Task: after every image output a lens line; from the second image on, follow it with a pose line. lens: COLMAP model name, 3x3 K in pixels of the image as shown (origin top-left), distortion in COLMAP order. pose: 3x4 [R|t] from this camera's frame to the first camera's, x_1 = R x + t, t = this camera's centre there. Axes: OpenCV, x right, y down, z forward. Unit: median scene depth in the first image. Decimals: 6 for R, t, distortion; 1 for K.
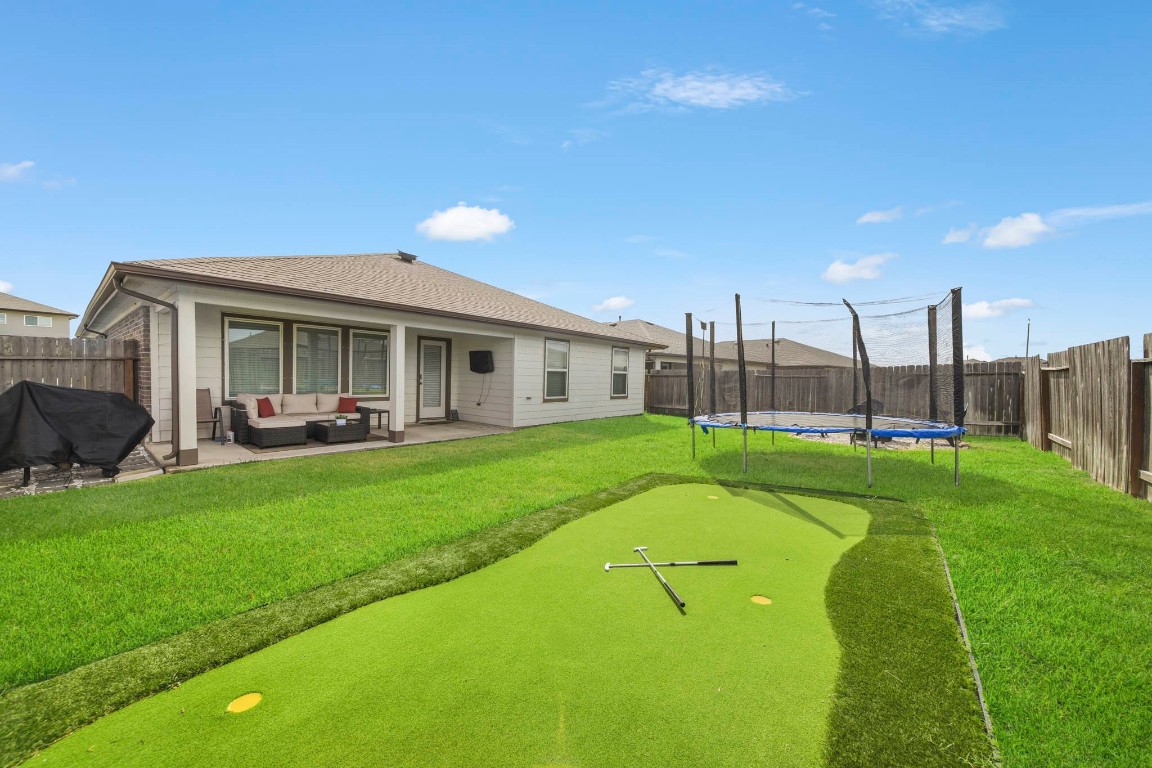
lens RADIAL K [[407.8, 0, 576.0], [0, 407.8, 384.0], [0, 0, 1]] dist [-0.001274, -0.000081]
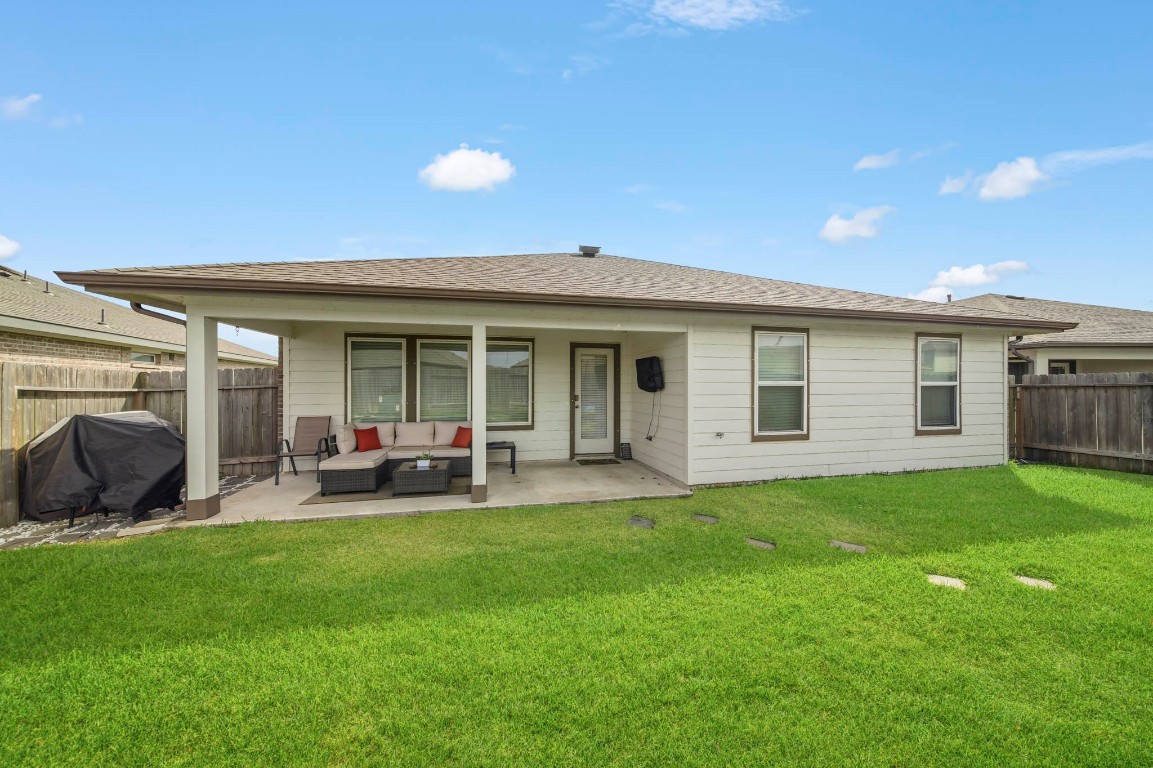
lens RADIAL K [[408.2, 0, 576.5], [0, 408.2, 384.0], [0, 0, 1]] dist [-0.001274, -0.000081]
pose [[0.797967, -0.027198, -0.602087, 0.067988], [0.007474, 0.999351, -0.035238, -0.016326], [0.602655, 0.023619, 0.797652, 0.399069]]
